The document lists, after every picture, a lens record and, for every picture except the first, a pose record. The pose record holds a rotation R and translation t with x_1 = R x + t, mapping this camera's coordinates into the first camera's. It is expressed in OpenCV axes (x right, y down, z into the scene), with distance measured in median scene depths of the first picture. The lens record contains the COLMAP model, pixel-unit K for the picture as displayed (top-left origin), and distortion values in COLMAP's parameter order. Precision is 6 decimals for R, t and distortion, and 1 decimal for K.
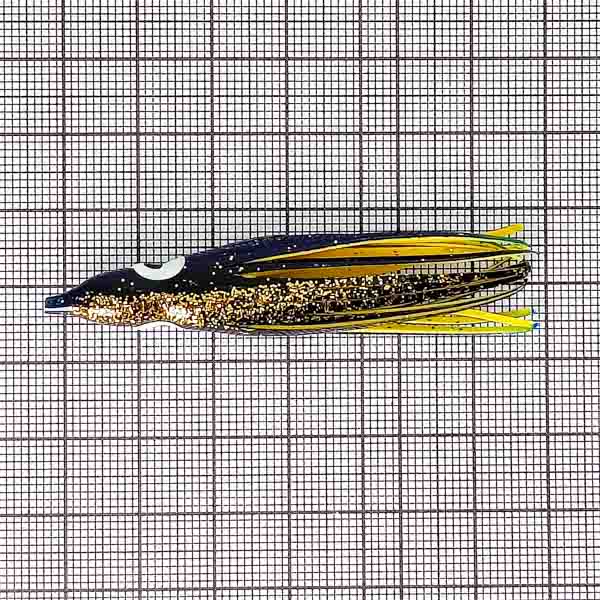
lens RADIAL K [[1626.4, 0, 298.6], [0, 1626.4, 300.8], [0, 0, 1]] dist [0.029054, 0.000000]
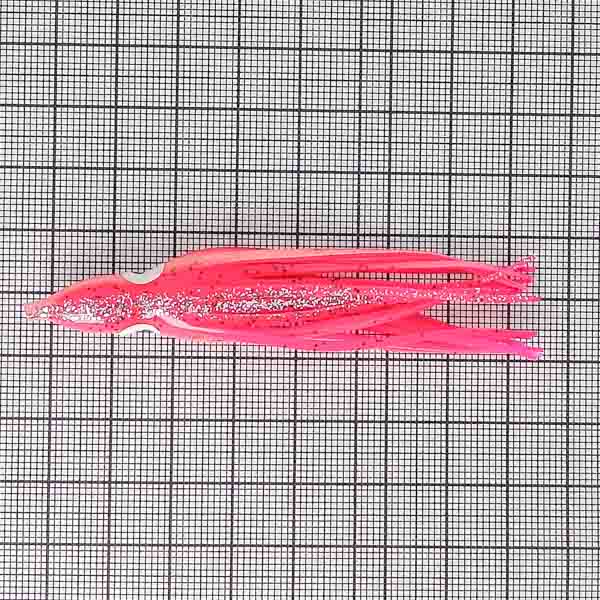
lens RADIAL K [[1626.4, 0, 299.2], [0, 1626.4, 298.5], [0, 0, 1]] dist [0.029054, 0.000000]
pose [[0.999699, 0.019637, 0.014682, -0.022615], [-0.019468, 0.999744, -0.011545, 0.005992], [-0.014905, 0.011255, 0.999826, -0.215190]]
